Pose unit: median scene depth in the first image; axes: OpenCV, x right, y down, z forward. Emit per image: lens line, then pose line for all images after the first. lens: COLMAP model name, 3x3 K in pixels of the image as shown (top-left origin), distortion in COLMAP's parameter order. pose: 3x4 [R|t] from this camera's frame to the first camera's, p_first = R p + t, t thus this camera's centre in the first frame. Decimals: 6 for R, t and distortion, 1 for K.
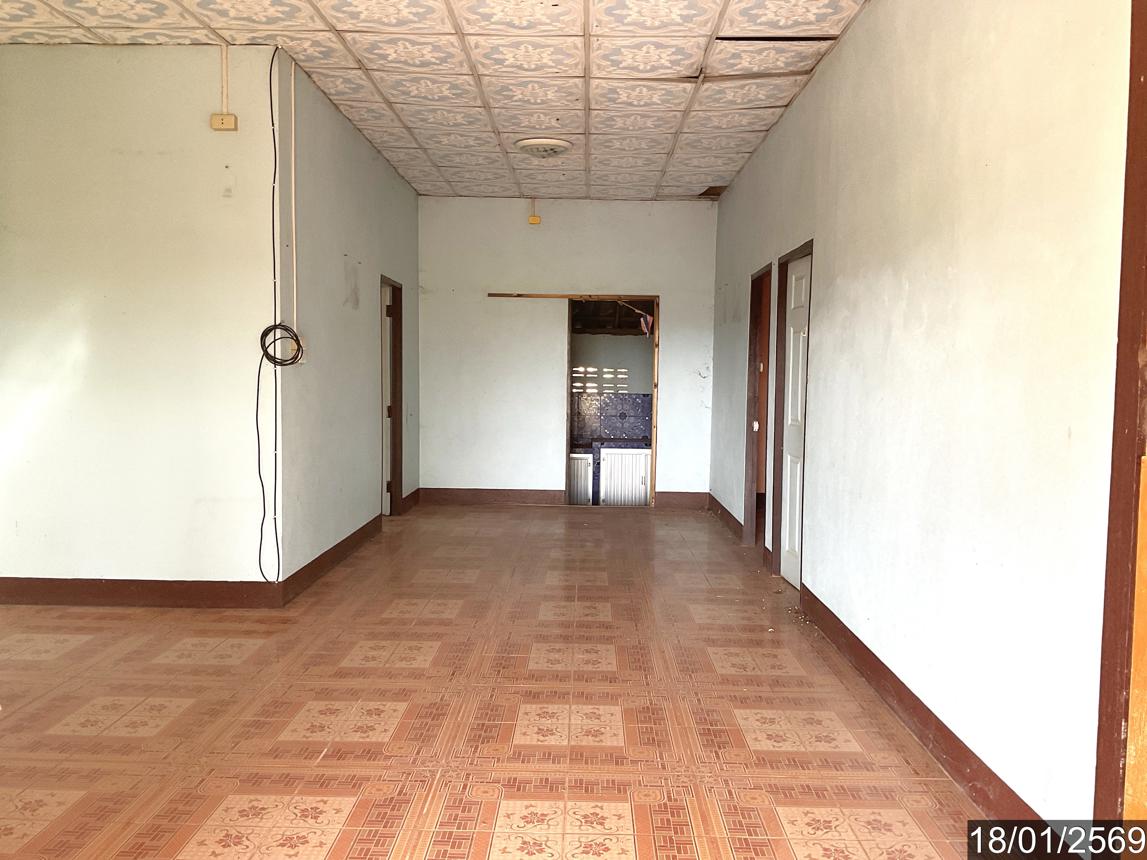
lens RADIAL K [[971.3, 0, 571.0], [0, 971.3, 421.6], [0, 0, 1]] dist [0.061561, -0.076649]
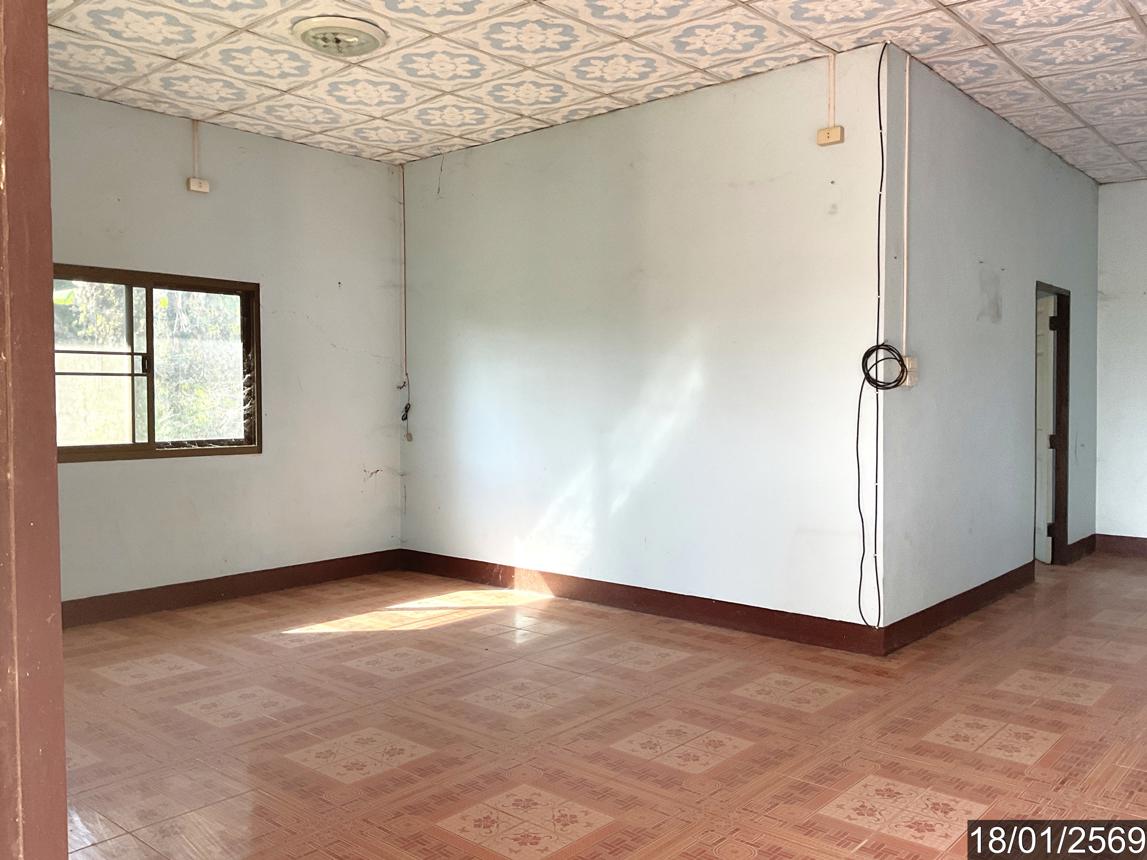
lens RADIAL K [[971.3, 0, 571.0], [0, 971.3, 421.6], [0, 0, 1]] dist [0.061561, -0.076649]
pose [[0.770671, 0.004194, -0.637220, 0.060730], [-0.021765, 0.999568, -0.019744, -0.002985], [0.636862, 0.029086, 0.770429, 0.114674]]
